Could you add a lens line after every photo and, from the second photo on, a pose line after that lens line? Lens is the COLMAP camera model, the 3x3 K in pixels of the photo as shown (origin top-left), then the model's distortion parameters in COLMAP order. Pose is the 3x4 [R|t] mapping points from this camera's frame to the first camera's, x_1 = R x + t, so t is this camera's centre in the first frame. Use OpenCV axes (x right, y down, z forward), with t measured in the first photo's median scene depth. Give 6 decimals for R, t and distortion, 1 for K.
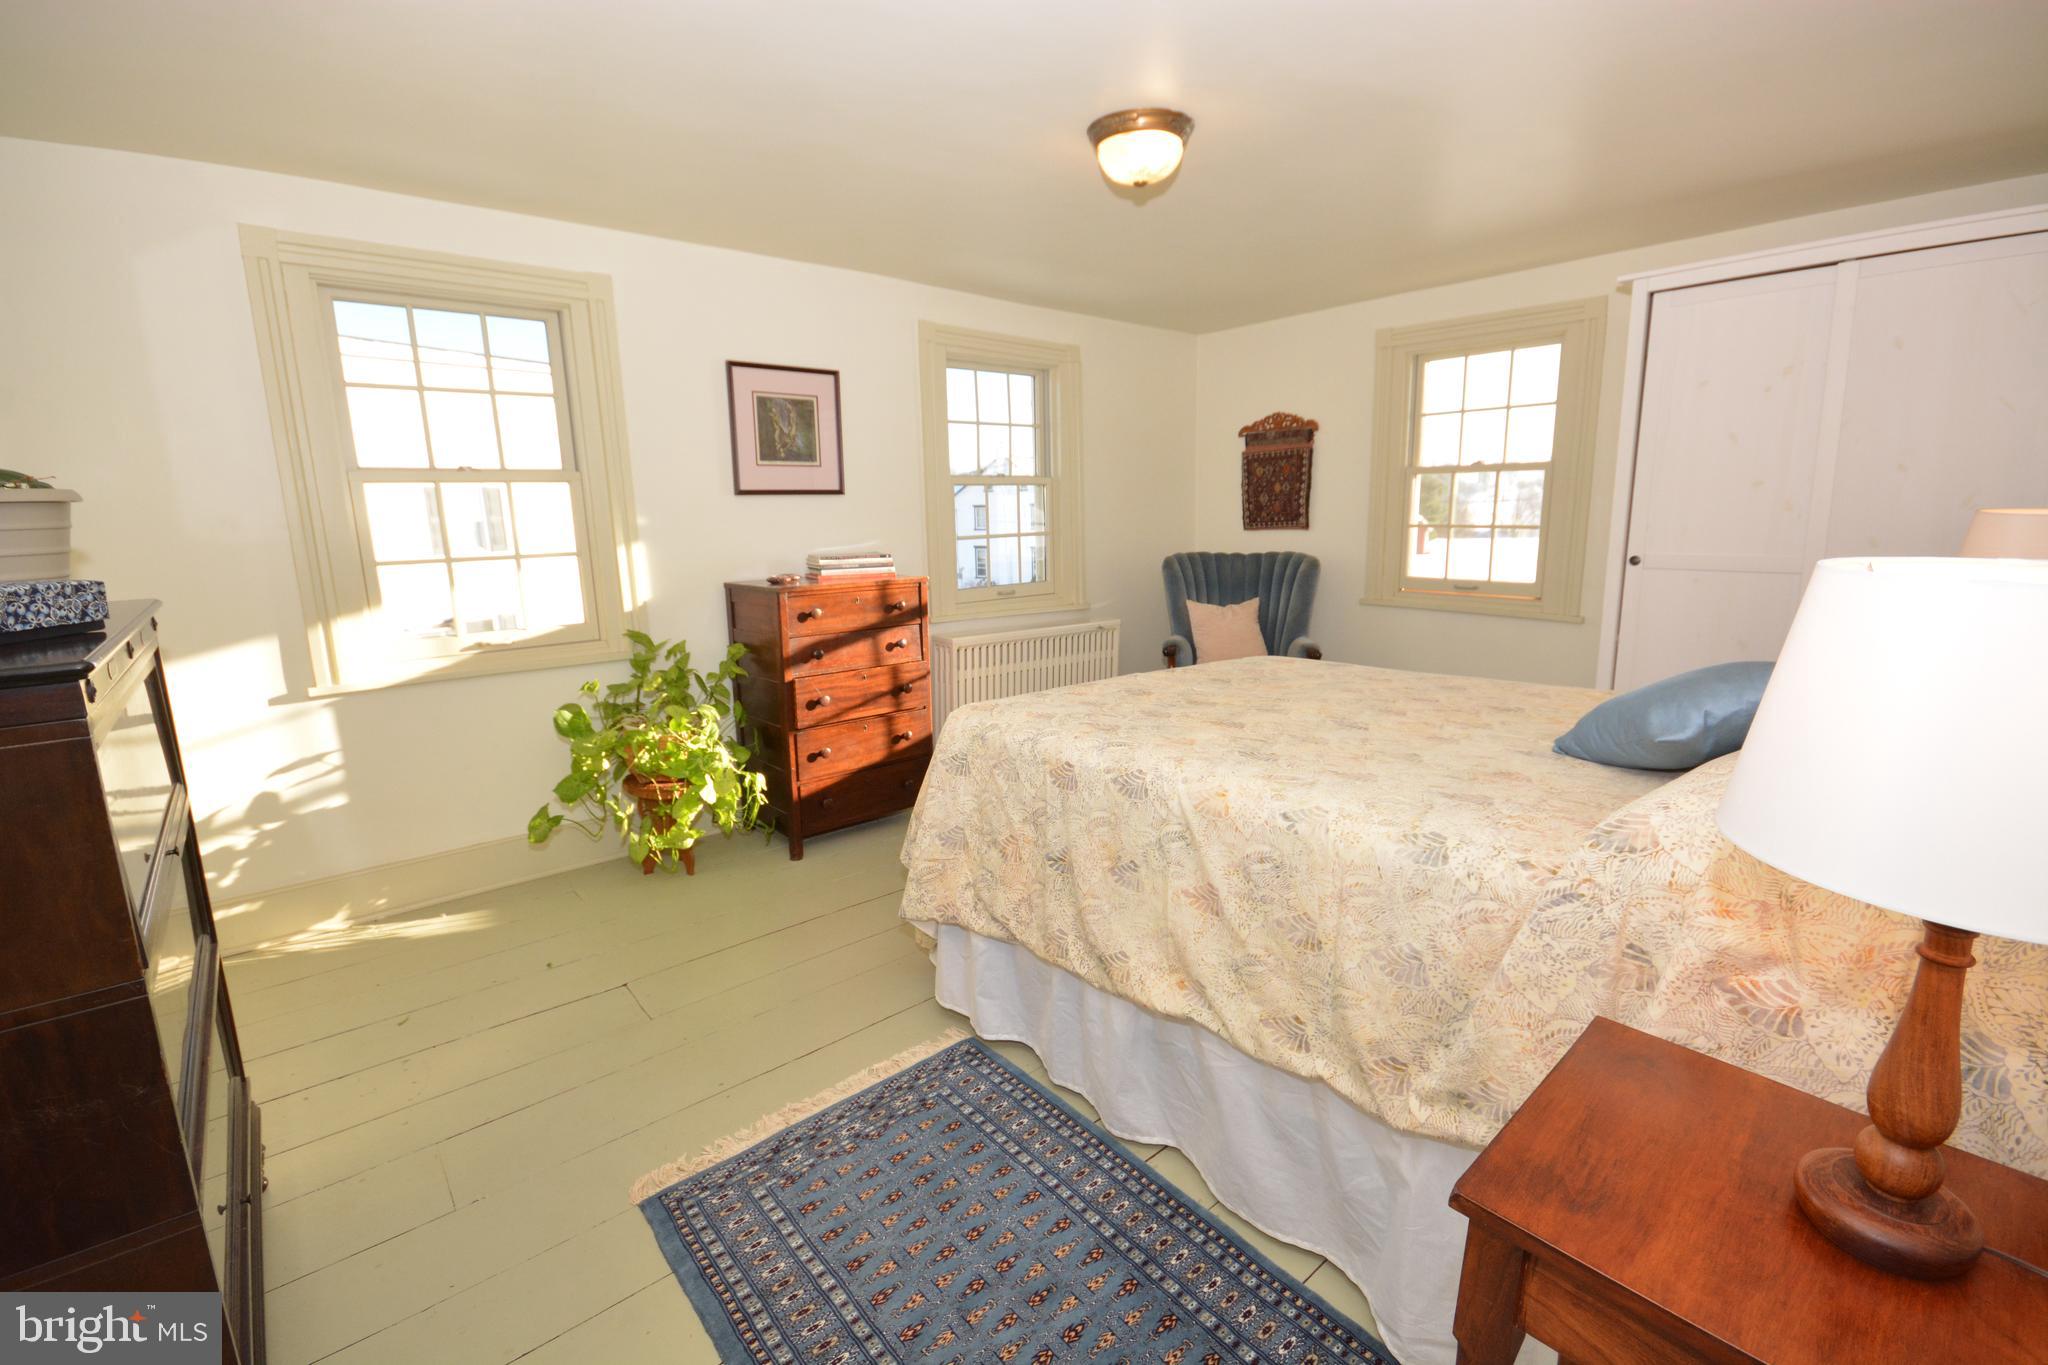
lens RADIAL K [[897.7, 0, 1024.0], [0, 897.7, 682.5], [0, 0, 1]] dist [-0.000840, 0.000172]
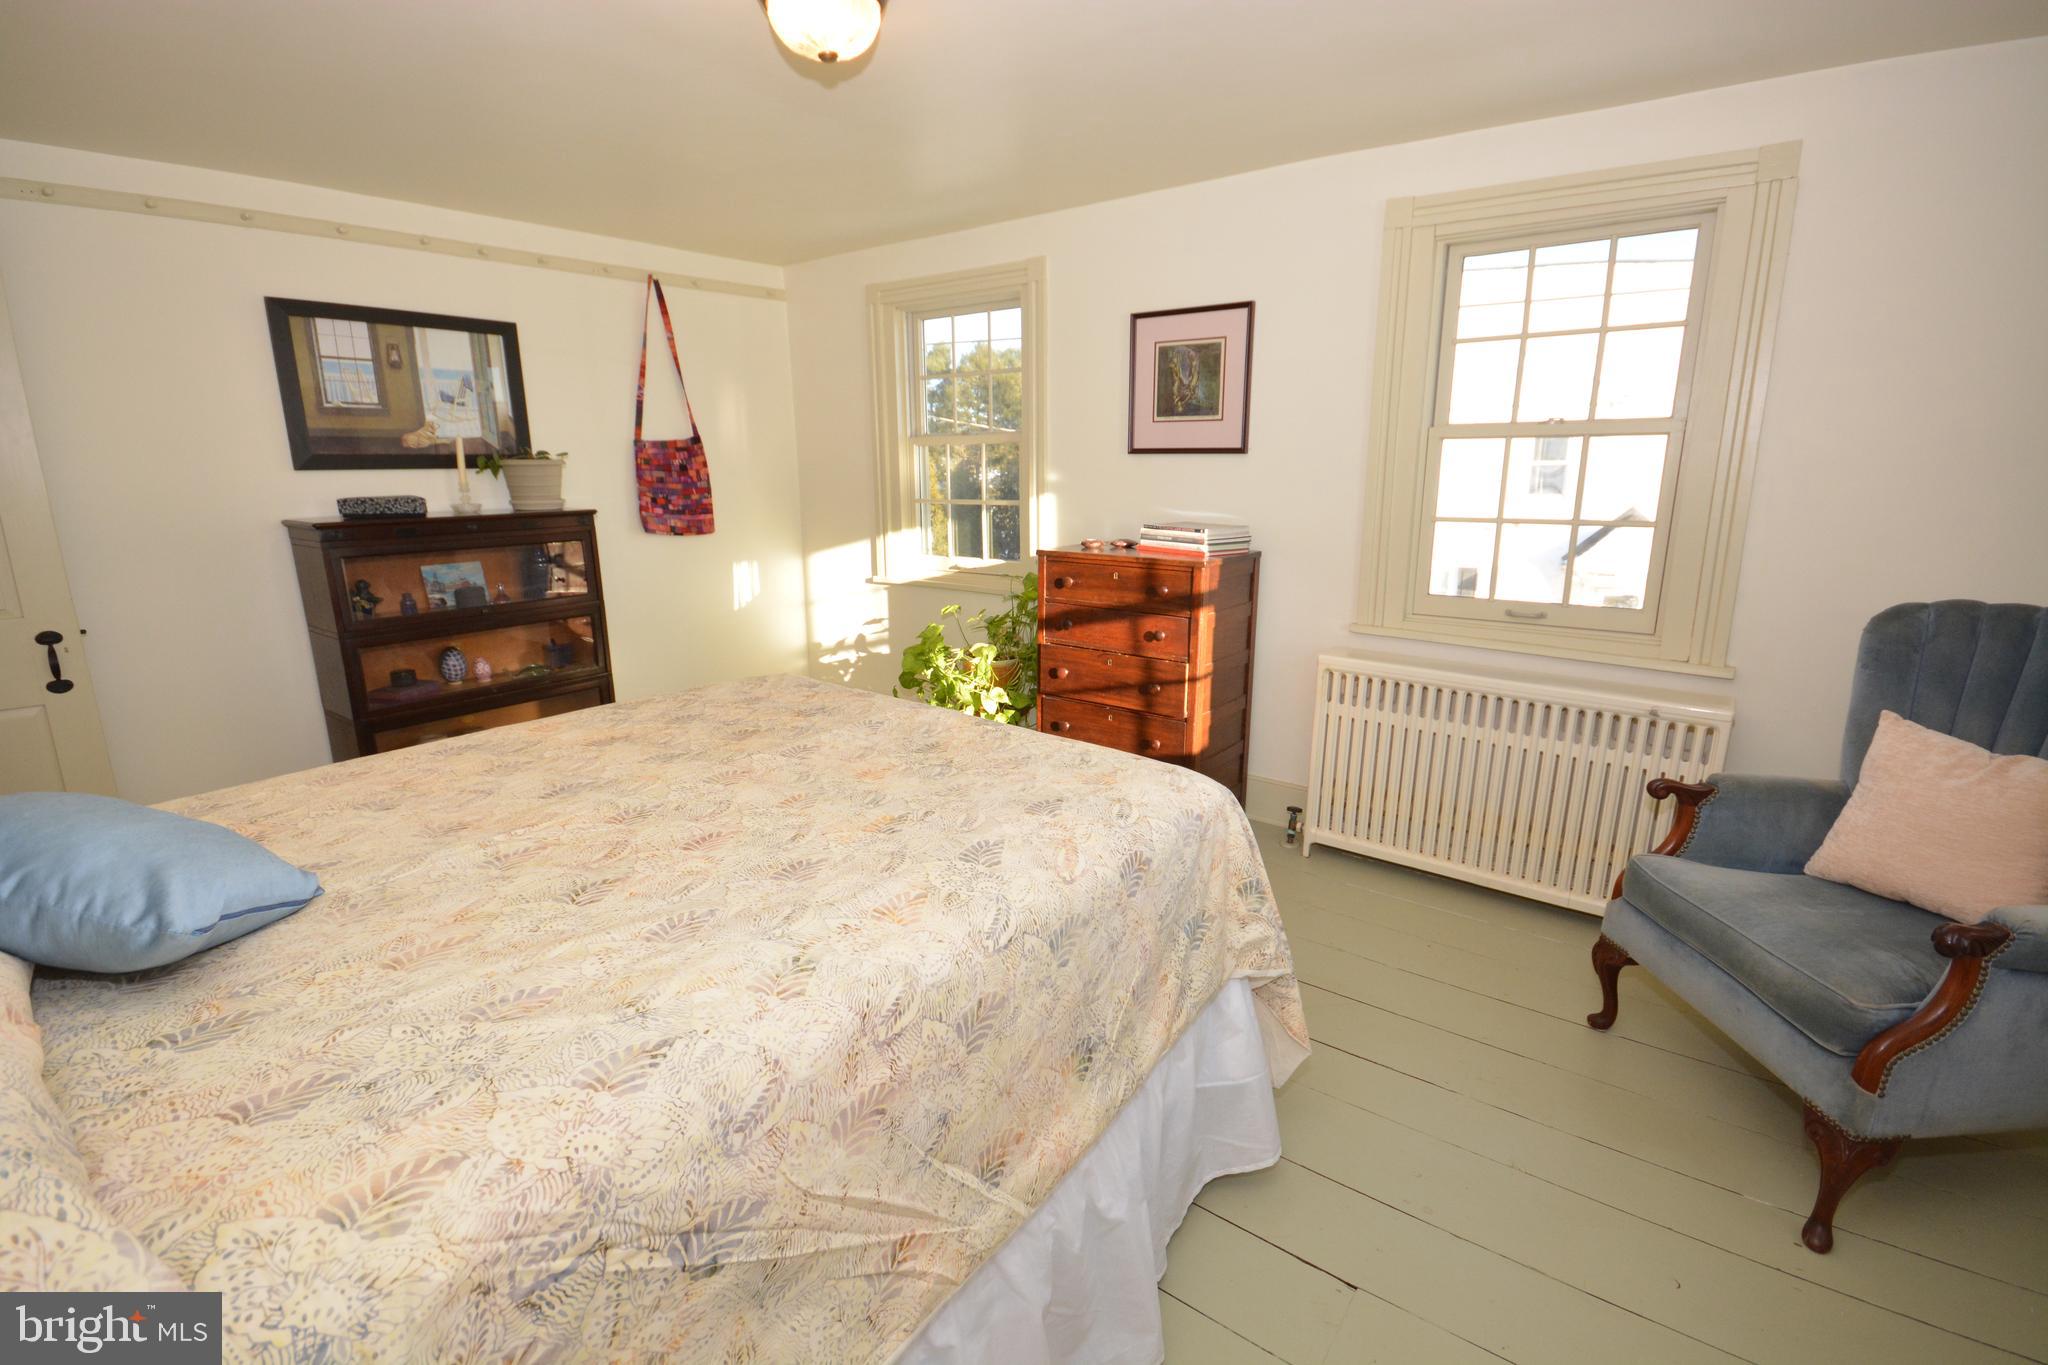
lens RADIAL K [[907.9, 0, 1024.0], [0, 907.9, 682.5], [0, 0, 1]] dist [0.000233, 0.000064]
pose [[0.218785, 0.243837, -0.944816, 0.638573], [-0.198116, 0.959207, 0.201675, -0.145094], [0.955449, 0.143059, 0.258168, 0.662944]]
